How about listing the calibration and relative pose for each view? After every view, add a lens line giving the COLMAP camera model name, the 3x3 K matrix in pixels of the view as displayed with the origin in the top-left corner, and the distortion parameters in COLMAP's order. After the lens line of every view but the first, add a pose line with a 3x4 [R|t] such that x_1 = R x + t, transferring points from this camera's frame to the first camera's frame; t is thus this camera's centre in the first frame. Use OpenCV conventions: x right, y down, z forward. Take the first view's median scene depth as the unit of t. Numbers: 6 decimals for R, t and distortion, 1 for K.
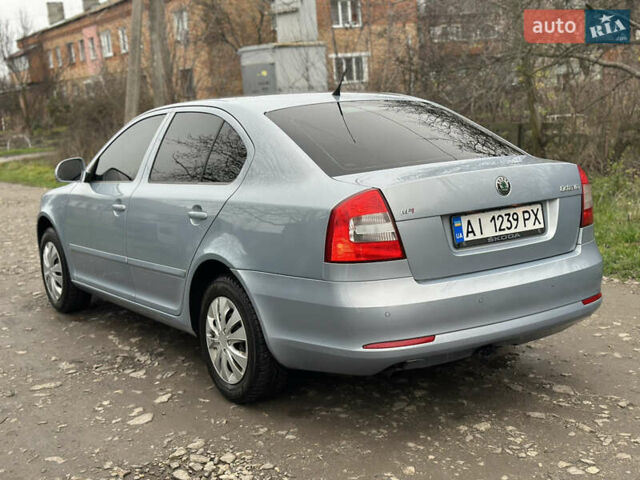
lens RADIAL K [[843.4, 0, 320.7], [0, 843.4, 251.3], [0, 0, 1]] dist [0.131810, -0.118256]
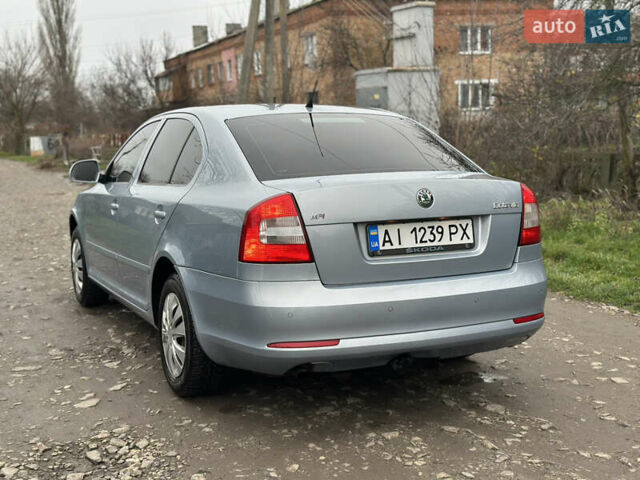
lens RADIAL K [[843.4, 0, 320.7], [0, 843.4, 251.3], [0, 0, 1]] dist [0.131810, -0.118256]
pose [[0.987827, 0.059296, -0.143810, 0.230494], [-0.063314, 0.997716, -0.023528, 0.016903], [0.142087, 0.032347, 0.989326, -0.012257]]
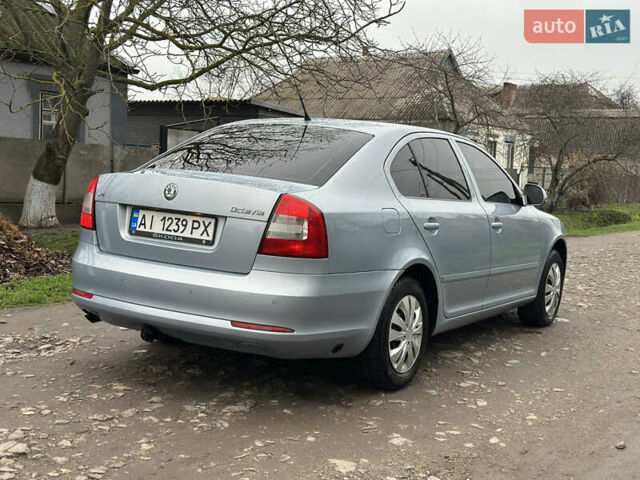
lens RADIAL K [[843.4, 0, 320.7], [0, 843.4, 251.3], [0, 0, 1]] dist [0.131810, -0.118256]
pose [[0.450348, 0.185506, -0.873370, 1.264640], [-0.241105, 0.967105, 0.081091, -0.135293], [0.859683, 0.174055, 0.480260, 0.612801]]
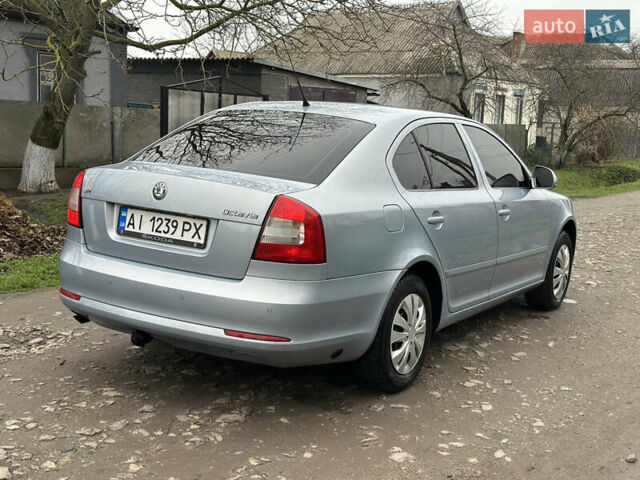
lens RADIAL K [[843.4, 0, 320.7], [0, 843.4, 251.3], [0, 0, 1]] dist [0.131810, -0.118256]
pose [[0.444228, 0.235021, -0.864538, 1.208011], [-0.239236, 0.961057, 0.138332, -0.193980], [0.863382, 0.145377, 0.483154, 0.637983]]
